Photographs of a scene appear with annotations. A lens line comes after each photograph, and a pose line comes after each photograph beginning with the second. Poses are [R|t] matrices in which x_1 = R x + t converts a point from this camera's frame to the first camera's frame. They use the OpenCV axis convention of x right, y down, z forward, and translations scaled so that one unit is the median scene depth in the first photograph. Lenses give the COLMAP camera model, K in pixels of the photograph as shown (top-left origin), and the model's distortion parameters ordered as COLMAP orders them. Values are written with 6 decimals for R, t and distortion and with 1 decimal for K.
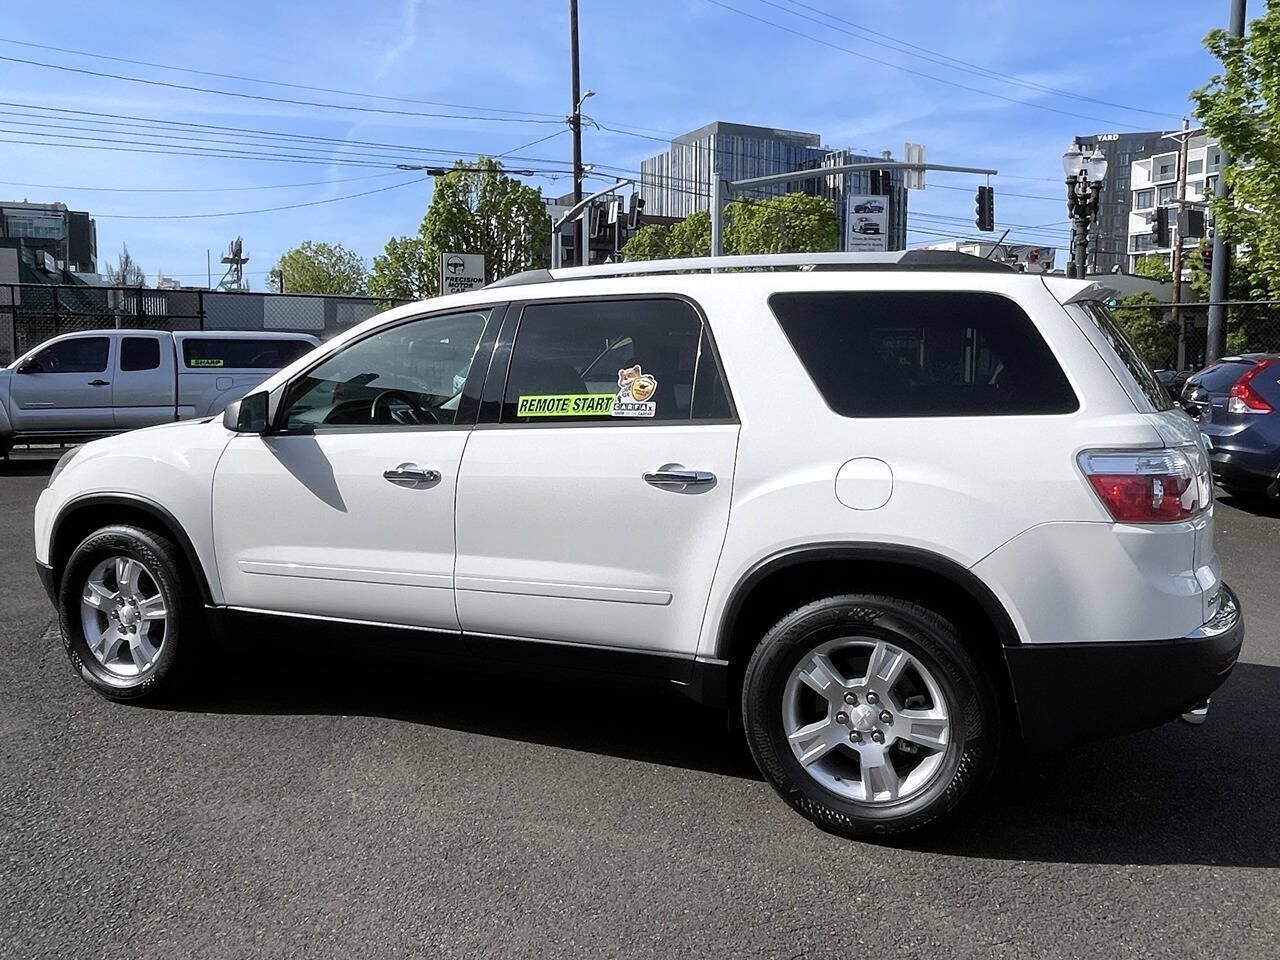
lens RADIAL K [[1056.3, 0, 645.0], [0, 1056.3, 439.9], [0, 0, 1]] dist [0.007581, -0.003979]
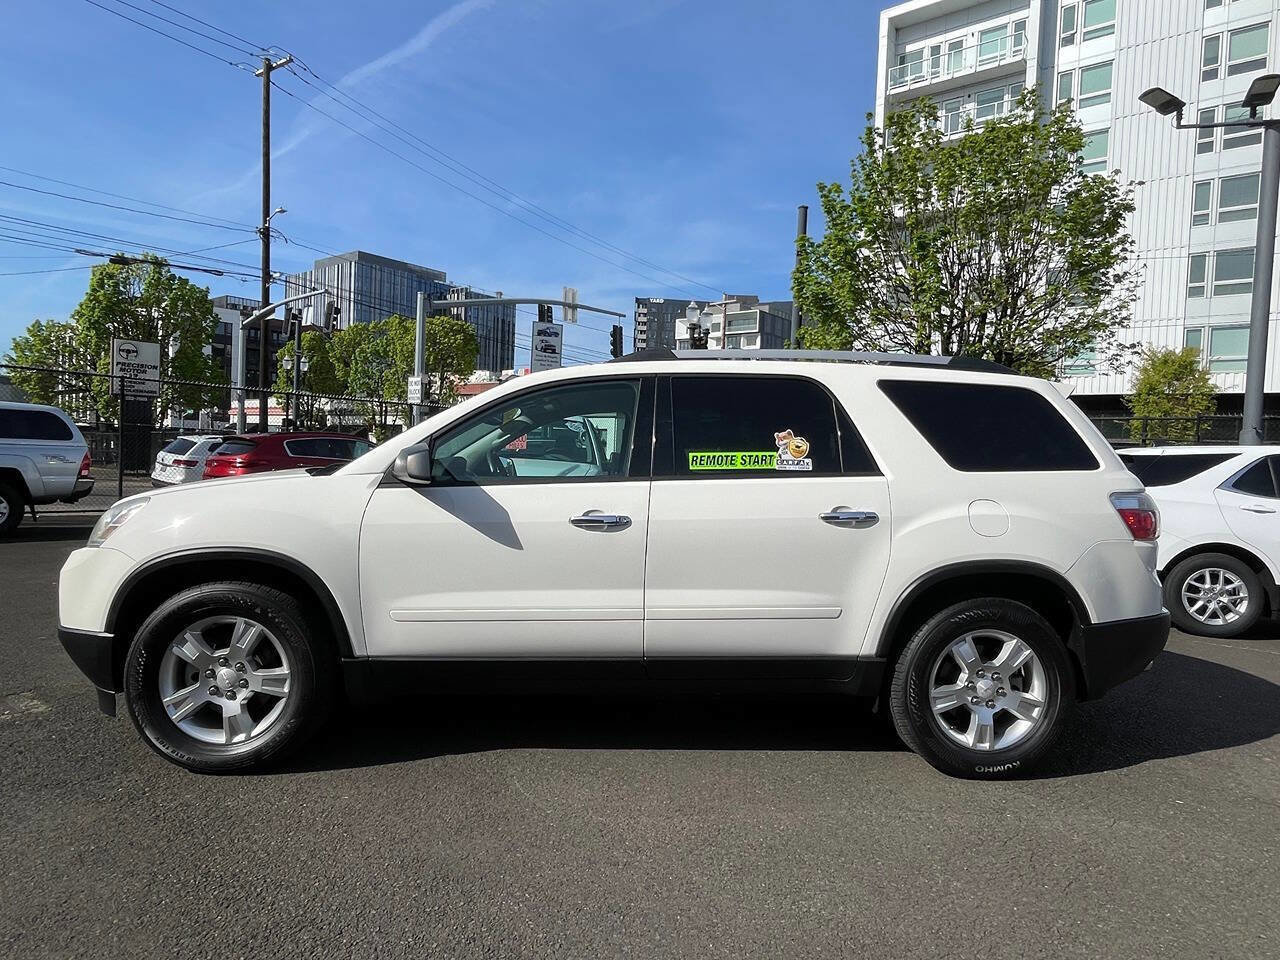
lens RADIAL K [[842.3, 0, 640.0], [0, 842.3, 480.0], [0, 0, 1]] dist [-0.001183, -0.002910]
pose [[0.888188, 0.013321, 0.459287, -0.556295], [0.009522, 0.998831, -0.047383, 0.030945], [-0.459382, 0.046458, 0.887023, 0.175366]]
